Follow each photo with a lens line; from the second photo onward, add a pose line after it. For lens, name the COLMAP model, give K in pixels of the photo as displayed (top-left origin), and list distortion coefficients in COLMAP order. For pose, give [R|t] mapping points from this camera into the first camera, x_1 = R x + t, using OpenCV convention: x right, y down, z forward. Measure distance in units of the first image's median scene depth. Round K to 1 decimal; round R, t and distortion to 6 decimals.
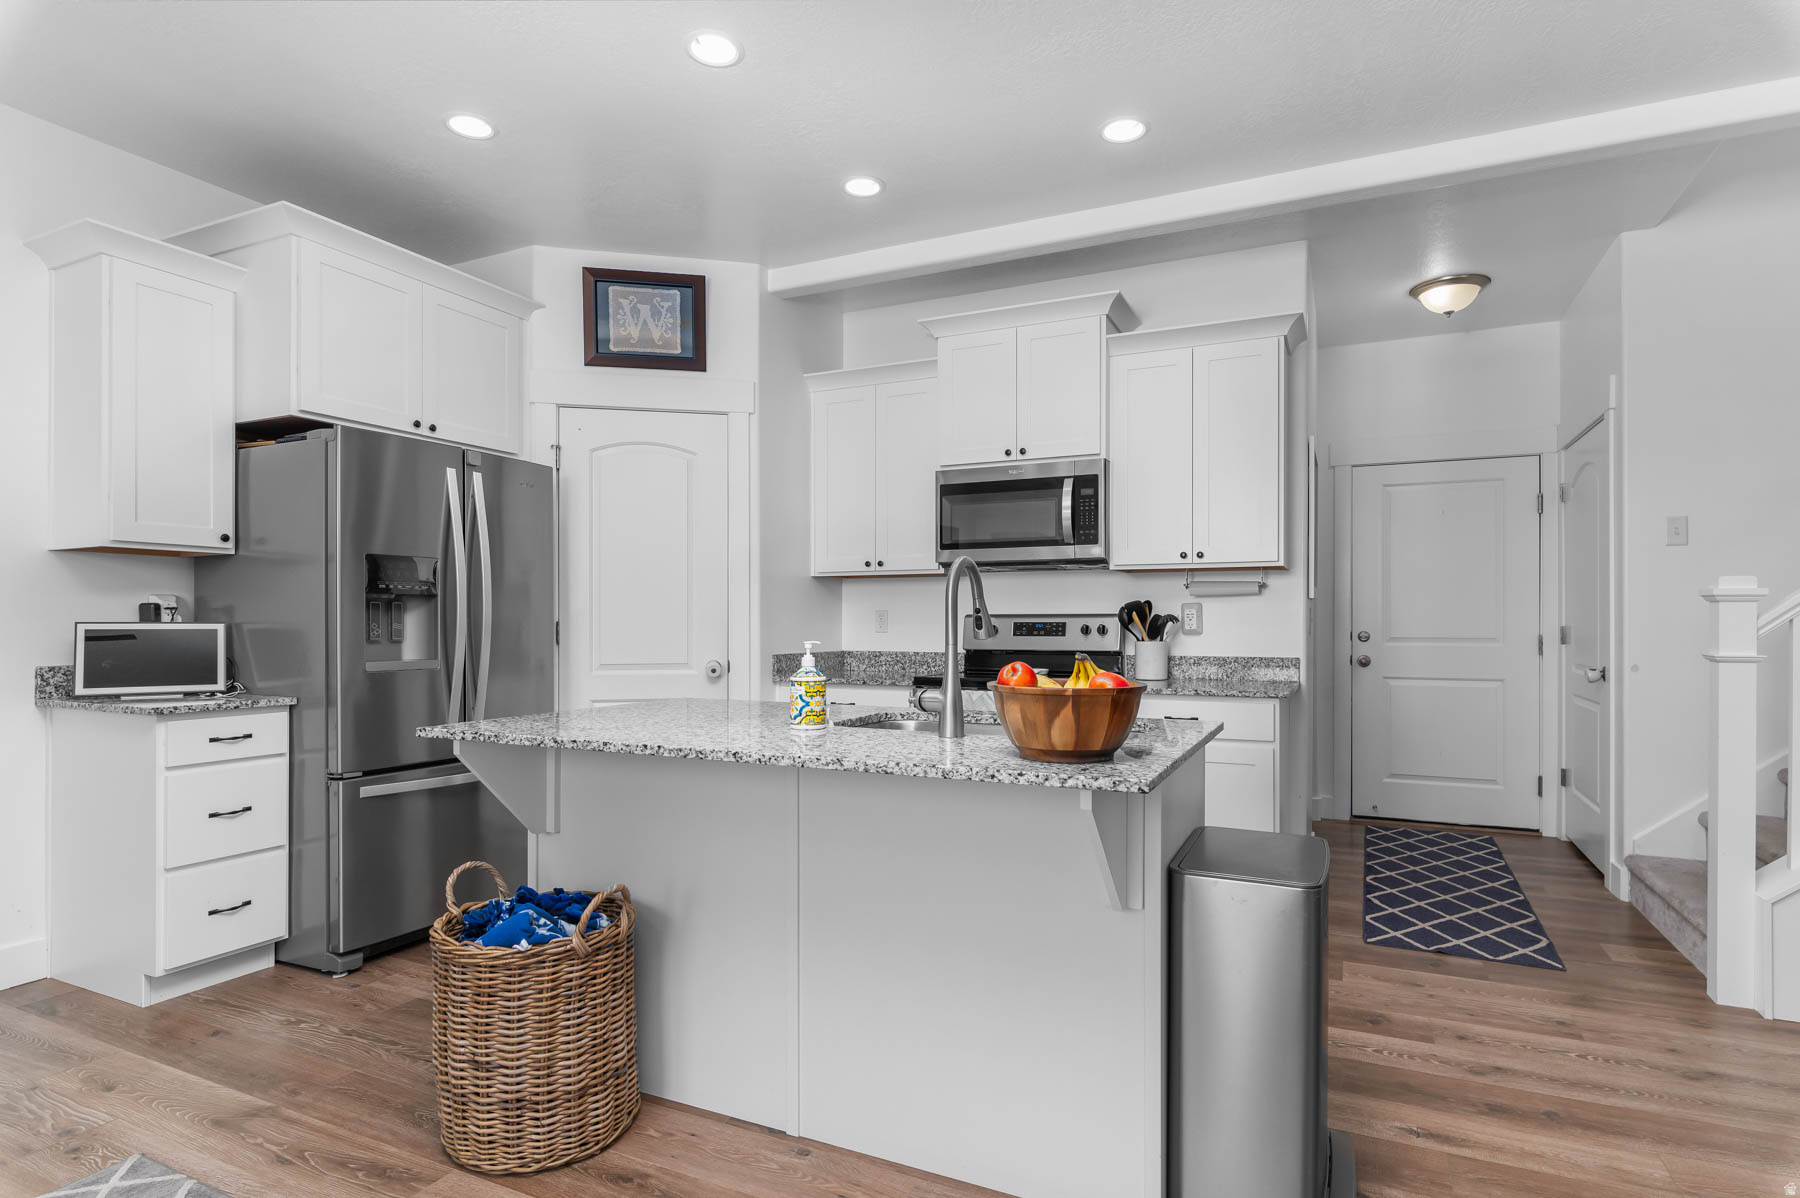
lens RADIAL K [[950.0, 0, 902.6], [0, 950.0, 618.6], [0, 0, 1]] dist [0.003189, -0.001551]
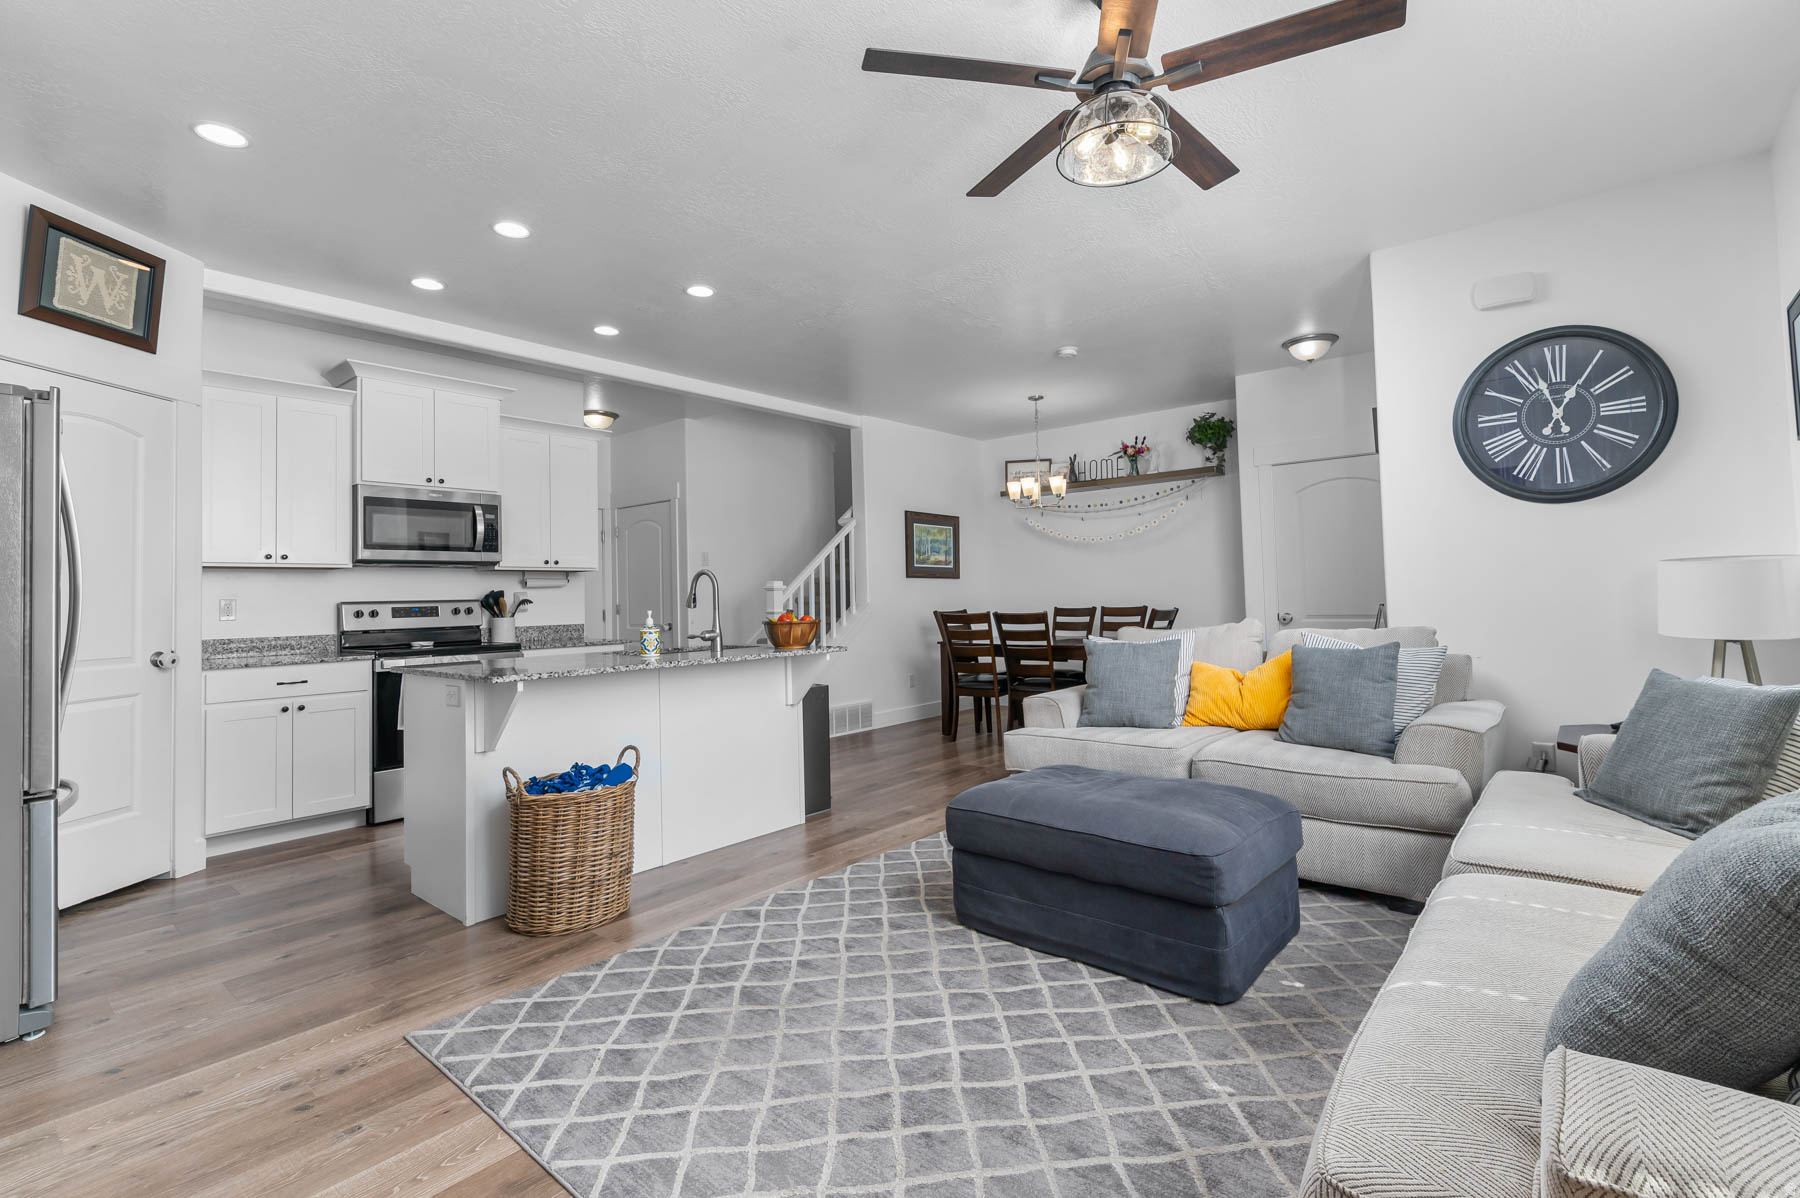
lens RADIAL K [[827.9, 0, 918.8], [0, 827.9, 569.1], [0, 0, 1]] dist [0.017895, -0.000381]
pose [[0.251507, 0.026328, 0.967497, -0.851996], [0.019785, 0.999281, -0.032336, 0.003082], [-0.967653, 0.027274, 0.250806, 0.032860]]
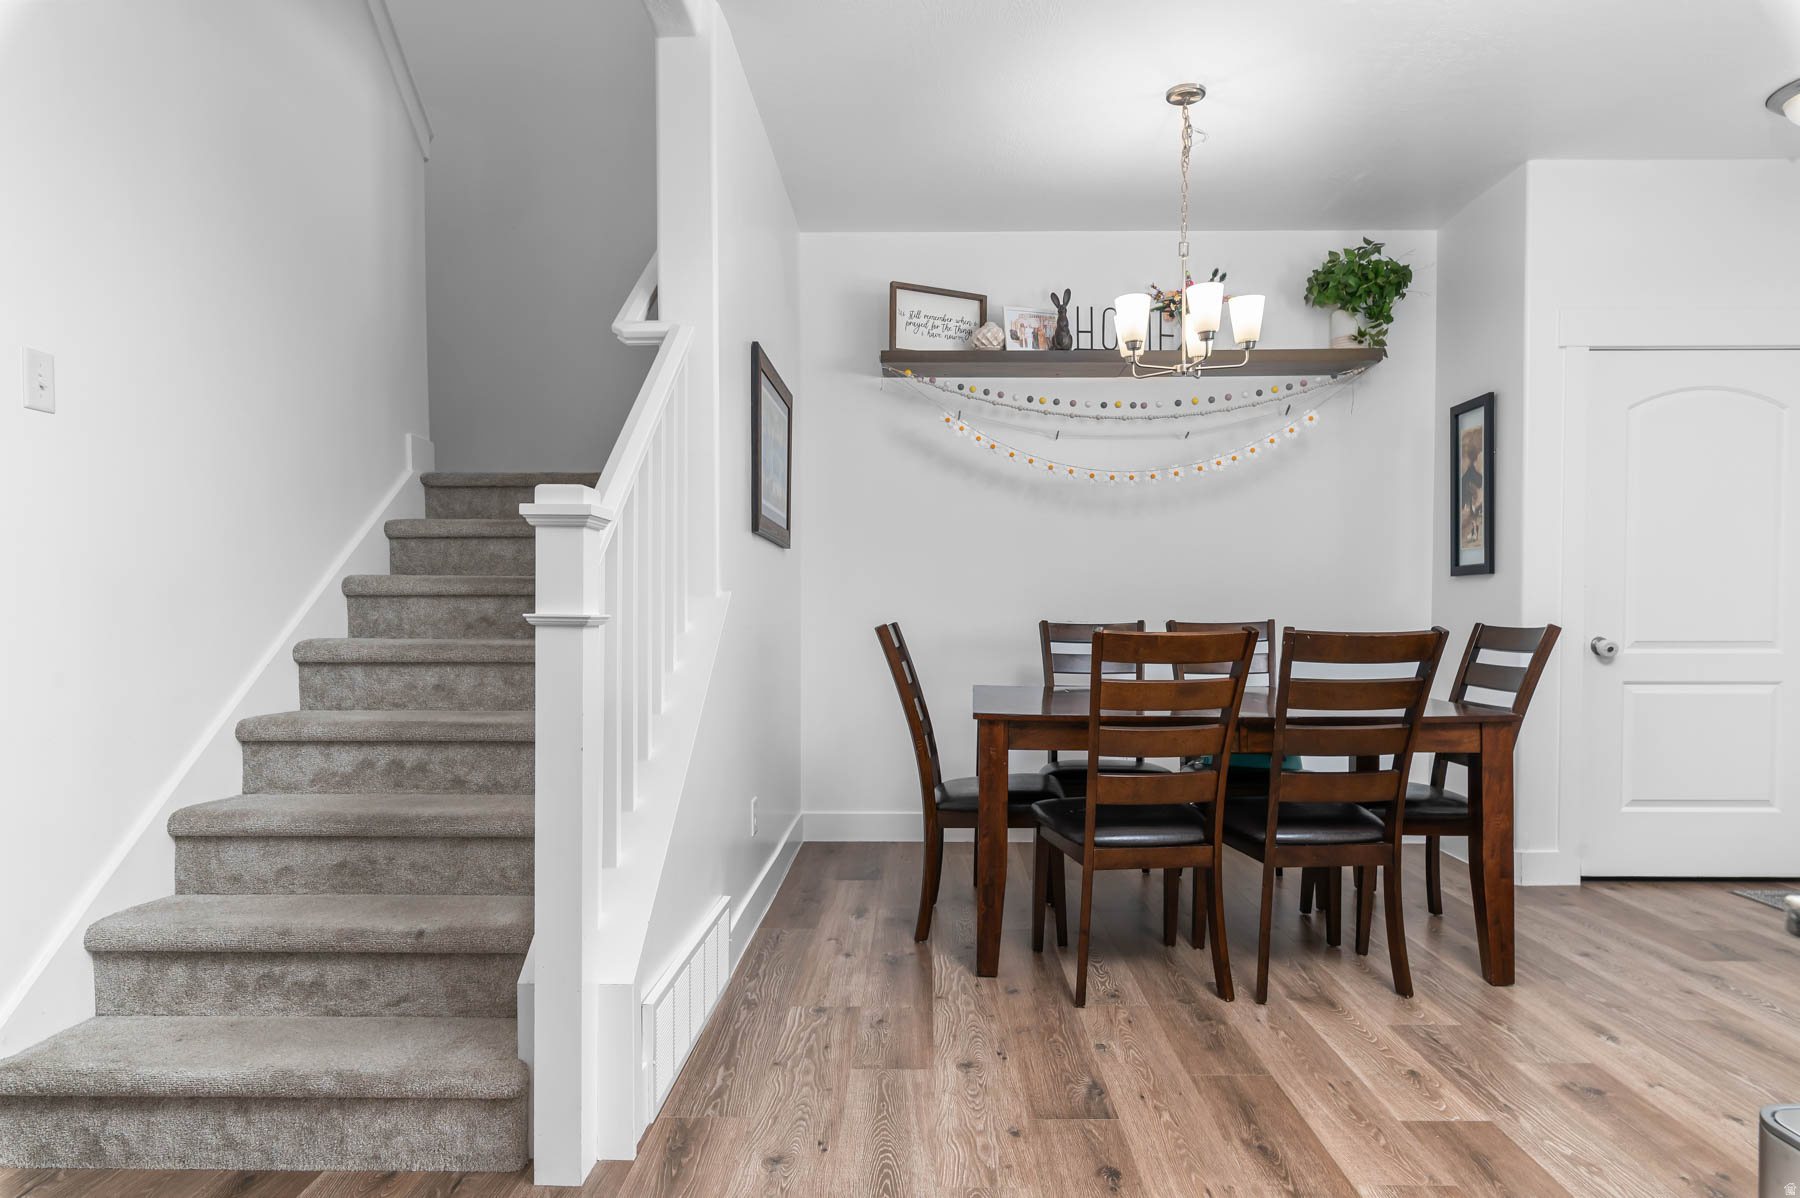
lens RADIAL K [[1078.6, 0, 904.8], [0, 1078.6, 596.5], [0, 0, 1]] dist [0.007002, 0.001020]
pose [[-0.413944, 0.025616, 0.909942, 0.114464], [0.000423, 0.999609, -0.027947, 0.037297], [-0.910302, -0.011183, -0.413793, 0.767969]]
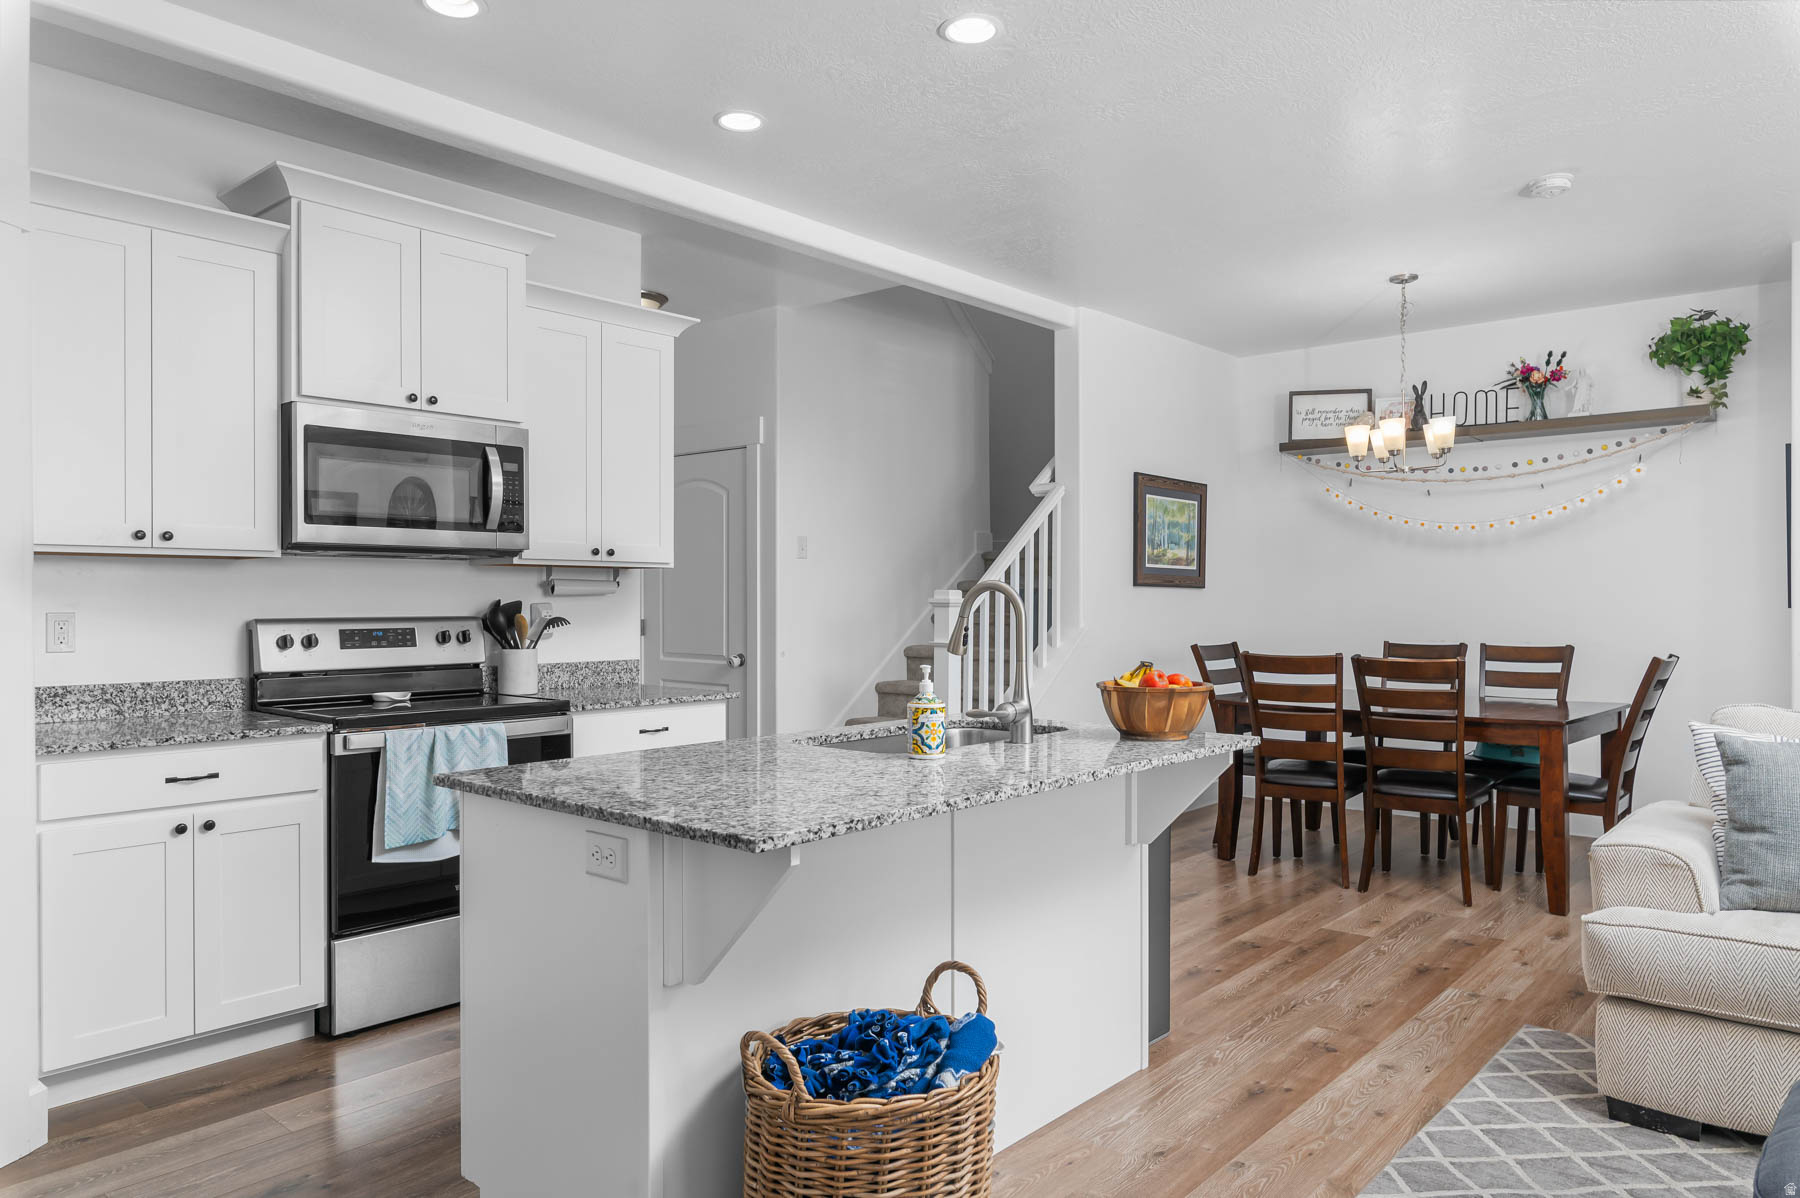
lens RADIAL K [[1194.6, 0, 914.2], [0, 1194.6, 600.3], [0, 0, 1]] dist [0.010703, -0.000297]
pose [[0.271114, -0.002102, 0.962545, -0.668418], [-0.002590, 0.999992, 0.002914, -0.023042], [-0.962544, -0.003283, 0.271106, 0.375919]]
